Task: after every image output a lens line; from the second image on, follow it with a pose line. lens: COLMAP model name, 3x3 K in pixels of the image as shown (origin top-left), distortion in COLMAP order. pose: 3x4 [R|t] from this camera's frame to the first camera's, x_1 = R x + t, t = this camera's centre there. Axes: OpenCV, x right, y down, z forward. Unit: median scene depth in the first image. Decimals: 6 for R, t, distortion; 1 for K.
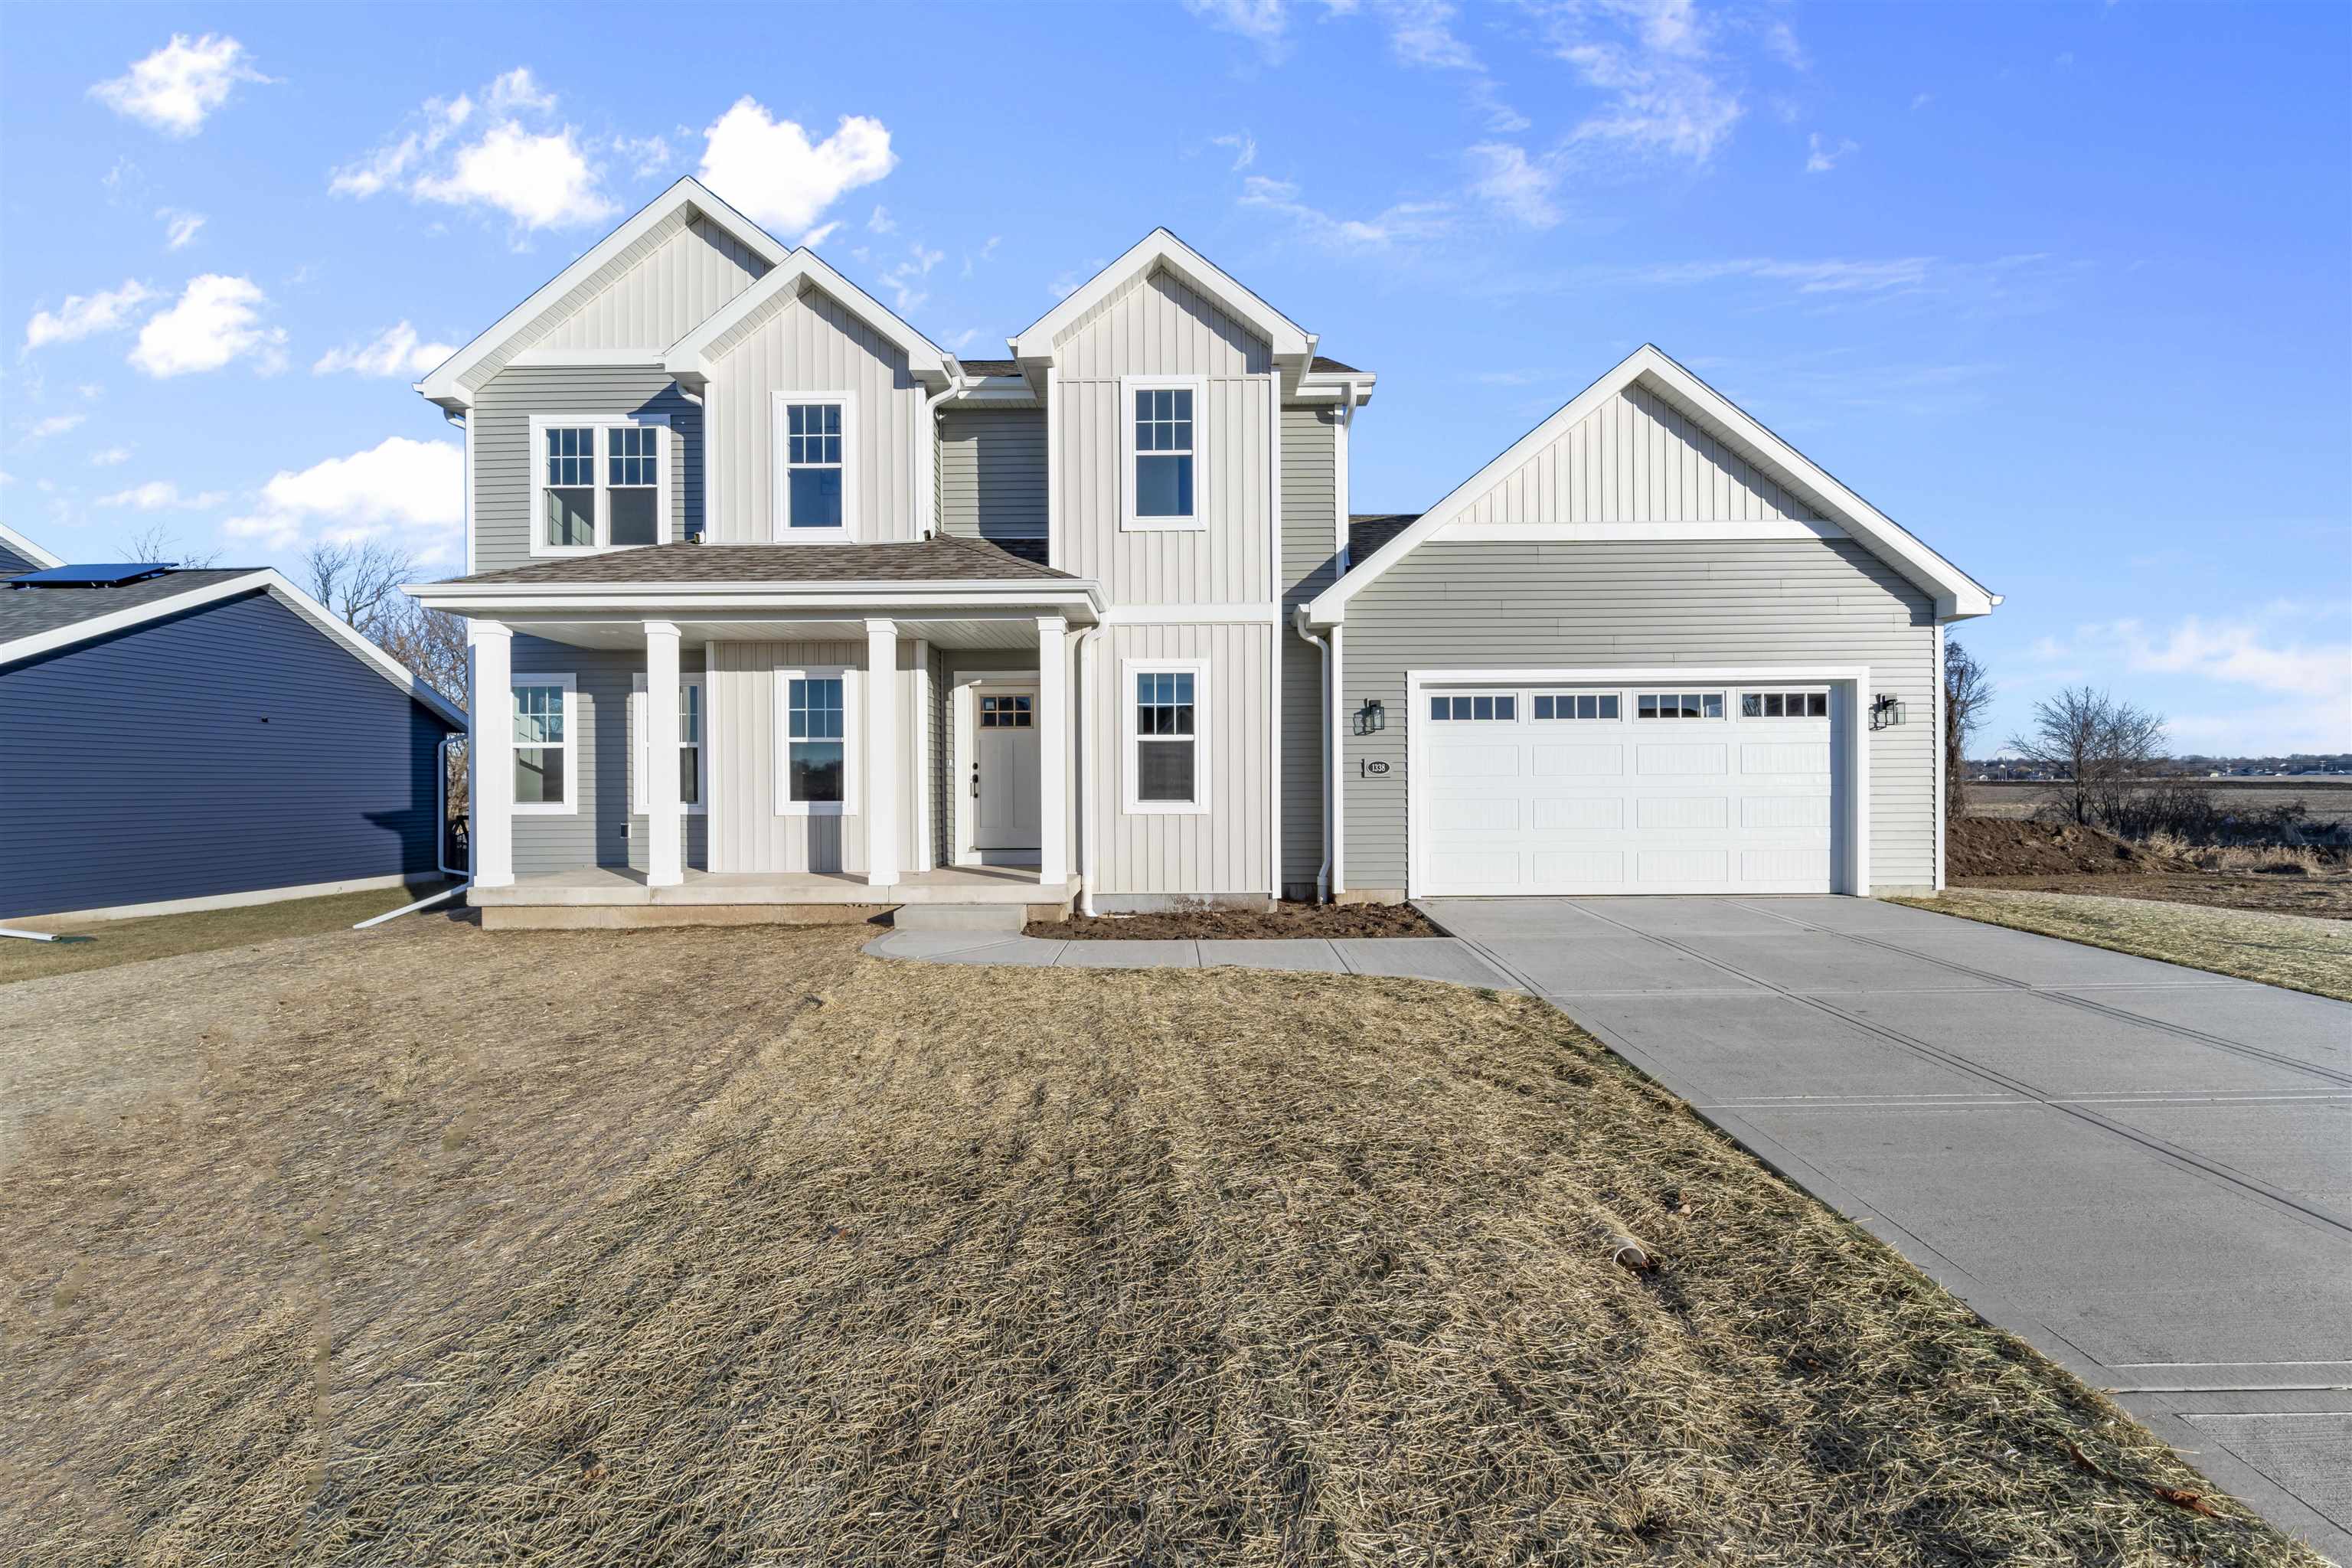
lens RADIAL K [[968.7, 0, 1176.0], [0, 968.7, 784.0], [0, 0, 1]] dist [-0.010721, -0.000191]
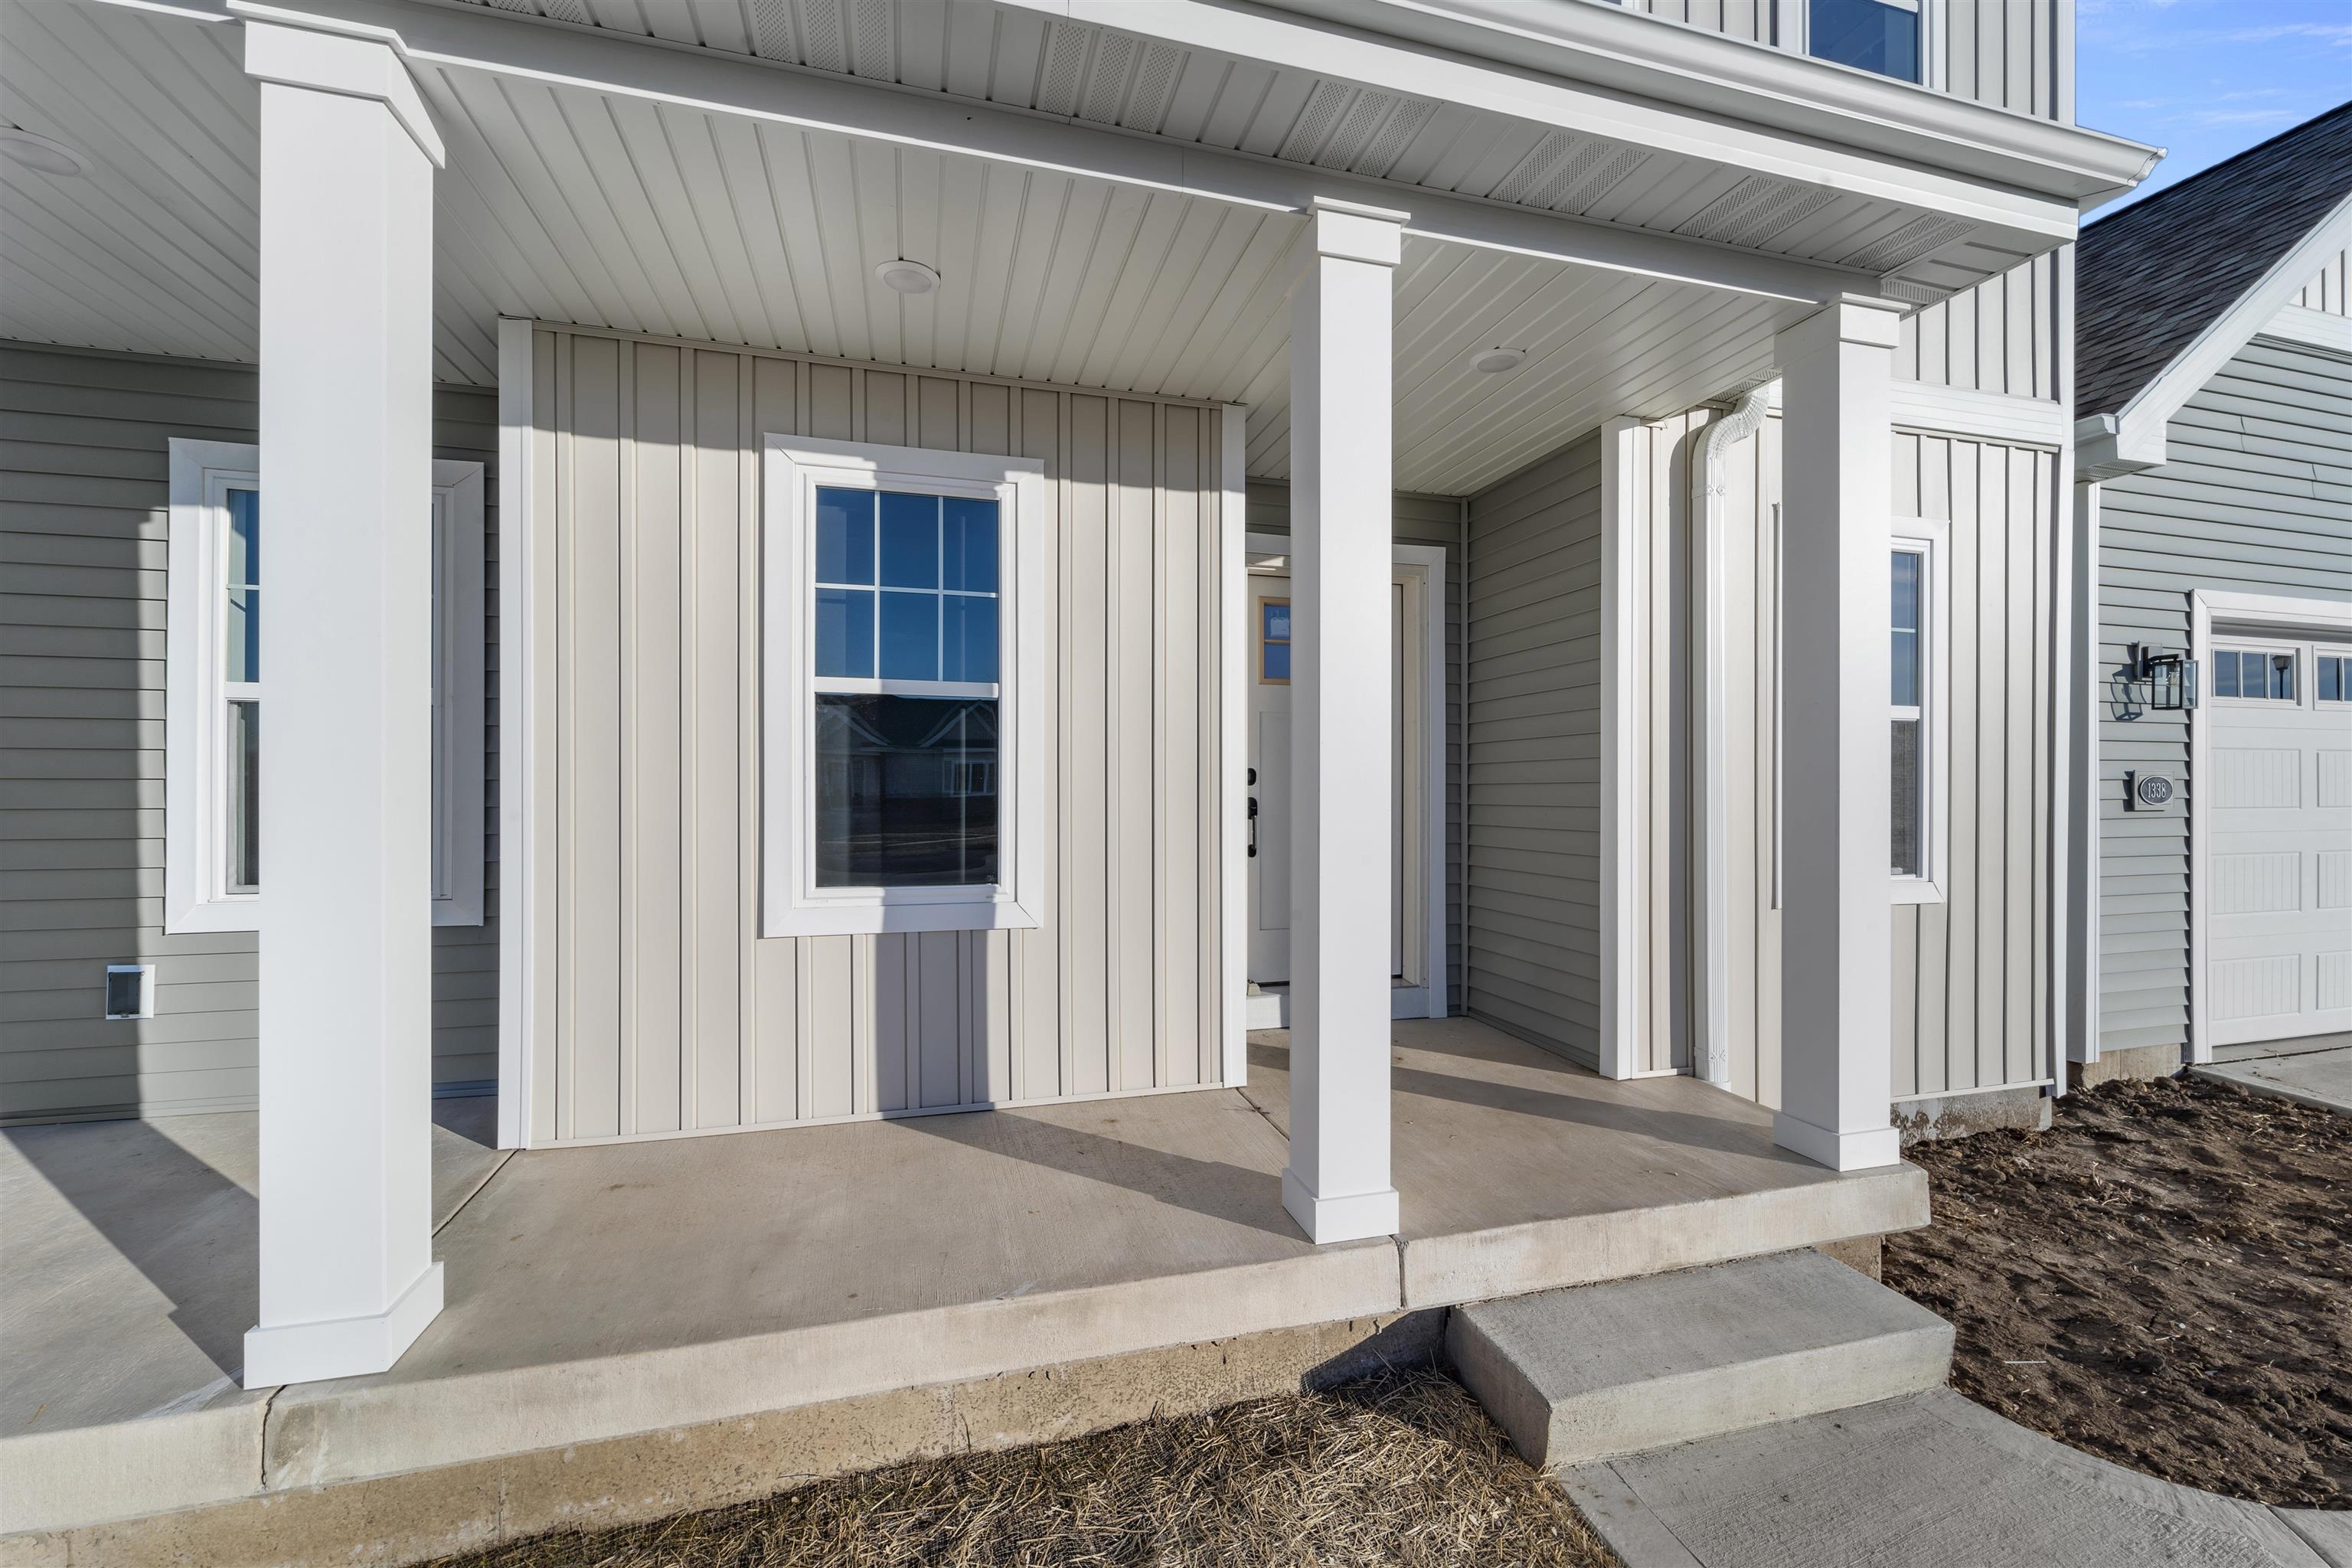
lens RADIAL K [[968.7, 0, 1176.0], [0, 968.7, 784.0], [0, 0, 1]] dist [-0.010721, -0.000191]
pose [[0.957674, 0.007619, 0.287754, -0.379143], [-0.006613, 0.999968, -0.004468, -0.014197], [-0.287779, 0.002376, 0.957694, 0.681291]]
